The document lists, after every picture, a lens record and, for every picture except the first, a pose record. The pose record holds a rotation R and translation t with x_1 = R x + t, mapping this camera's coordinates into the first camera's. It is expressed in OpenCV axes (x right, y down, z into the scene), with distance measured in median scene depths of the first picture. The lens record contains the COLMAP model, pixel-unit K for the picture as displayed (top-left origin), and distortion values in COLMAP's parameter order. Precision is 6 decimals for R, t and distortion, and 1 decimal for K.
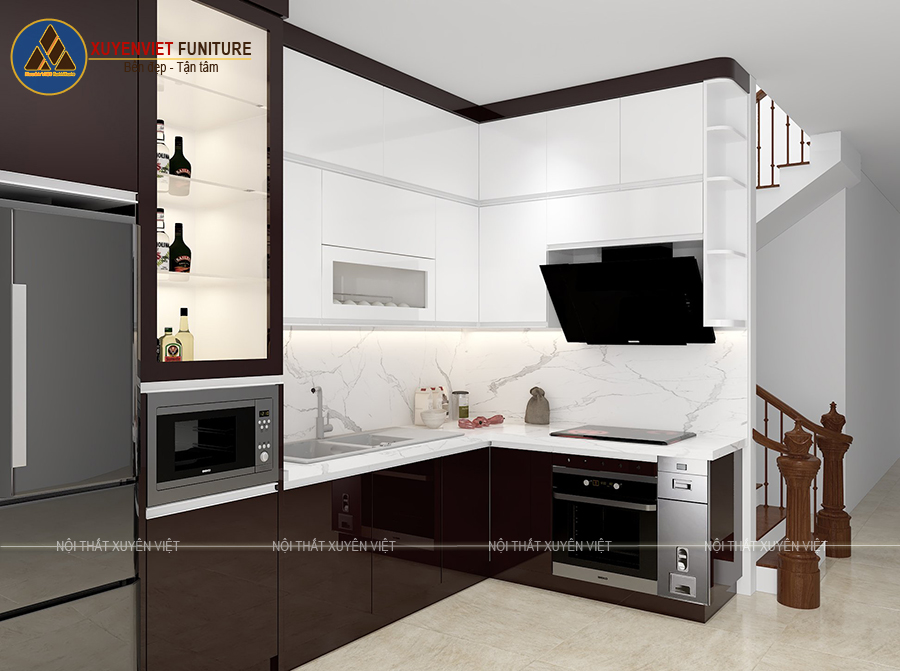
lens RADIAL K [[780.0, 0, 452.4], [0, 780.0, 337.6], [0, 0, 1]] dist [-0.010201, -0.003470]
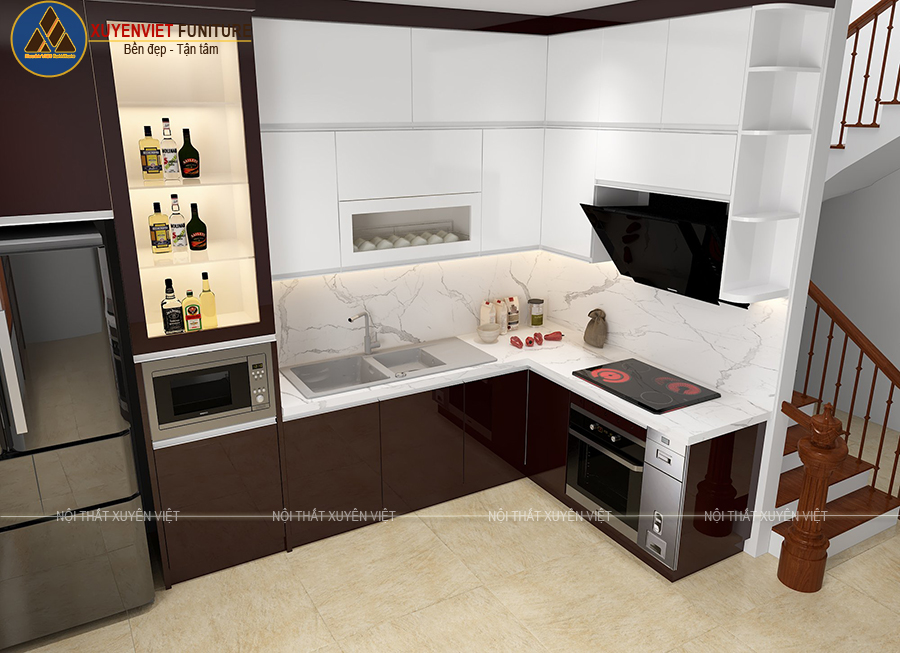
lens RADIAL K [[704.9, 0, 447.5], [0, 704.9, 324.3], [0, 0, 1]] dist [-0.013857, 0.004000]
pose [[0.906708, 0.120972, -0.404037, 0.370900], [0.002615, 0.956351, 0.292208, -0.227969], [0.421751, -0.266004, 0.866815, 0.141302]]
